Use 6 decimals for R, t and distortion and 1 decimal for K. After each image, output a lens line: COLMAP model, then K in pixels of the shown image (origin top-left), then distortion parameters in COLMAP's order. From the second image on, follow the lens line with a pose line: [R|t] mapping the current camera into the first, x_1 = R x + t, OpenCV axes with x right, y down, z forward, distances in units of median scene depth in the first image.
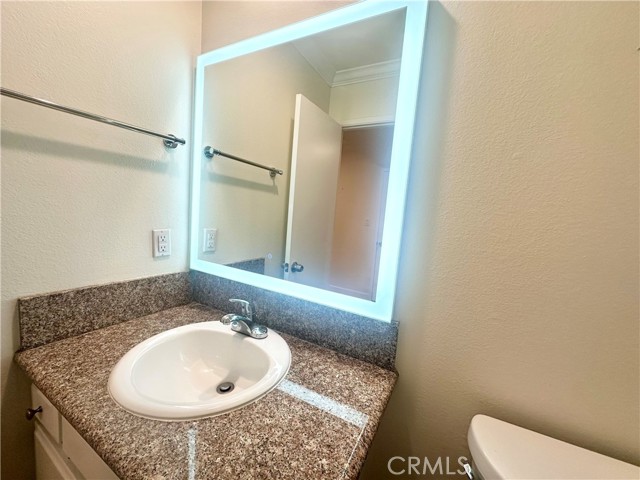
lens RADIAL K [[255.9, 0, 320.0], [0, 255.9, 240.0], [0, 0, 1]] dist [-0.003471, -0.000125]
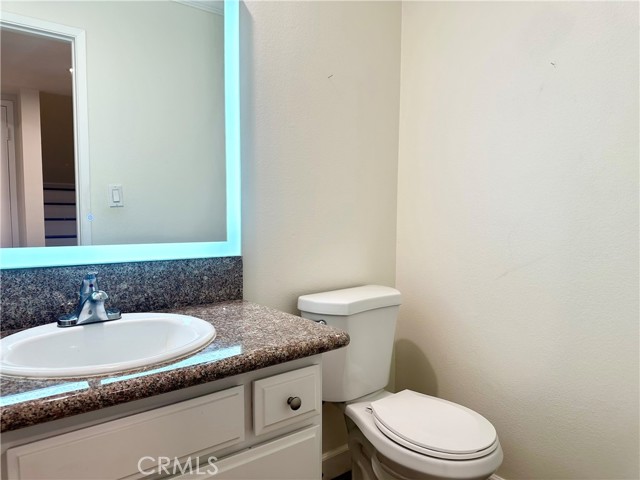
lens RADIAL K [[440.9, 0, 320.0], [0, 440.9, 240.0], [0, 0, 1]] dist [0.002724, 0.000467]
pose [[0.406654, -0.139172, 0.902920, -1.277232], [0.111302, 0.988514, 0.102237, 0.076981], [-0.906777, 0.058922, 0.417473, -0.170053]]
